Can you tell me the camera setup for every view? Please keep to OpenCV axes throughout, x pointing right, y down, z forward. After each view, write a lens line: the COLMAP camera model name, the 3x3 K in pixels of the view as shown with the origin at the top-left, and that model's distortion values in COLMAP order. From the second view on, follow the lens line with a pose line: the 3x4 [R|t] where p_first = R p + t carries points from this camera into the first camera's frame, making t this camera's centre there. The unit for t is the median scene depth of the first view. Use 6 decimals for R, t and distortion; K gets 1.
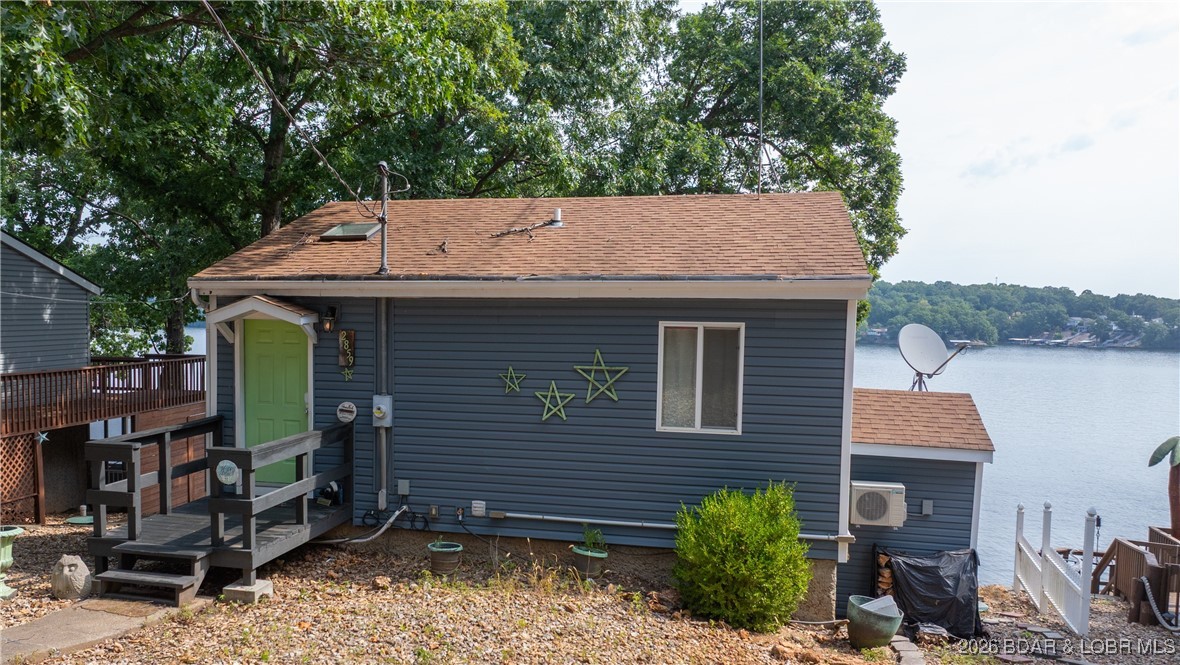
lens RADIAL K [[948.5, 0, 609.0], [0, 948.5, 384.3], [0, 0, 1]] dist [-0.023826, -0.004739]
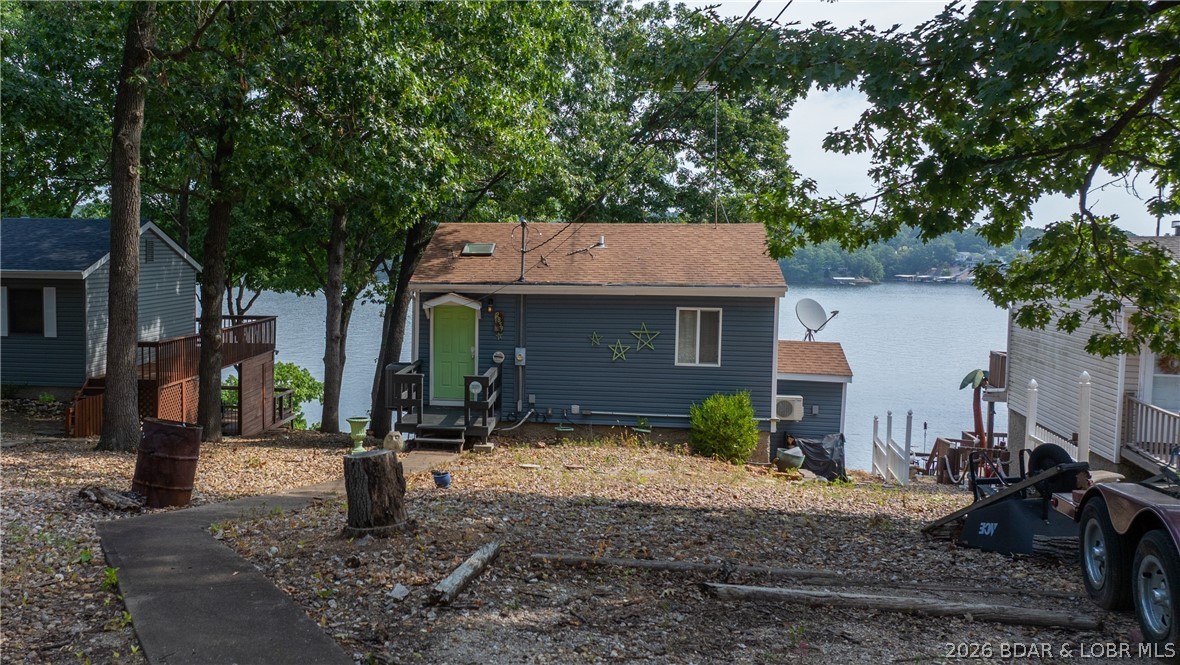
lens RADIAL K [[948.5, 0, 587.7], [0, 948.5, 328.8], [0, 0, 1]] dist [-0.023826, -0.004739]
pose [[0.995607, -0.008093, 0.093282, -0.281847], [0.008220, 0.999966, -0.000972, -0.021530], [-0.093271, 0.001734, 0.995639, -0.811298]]
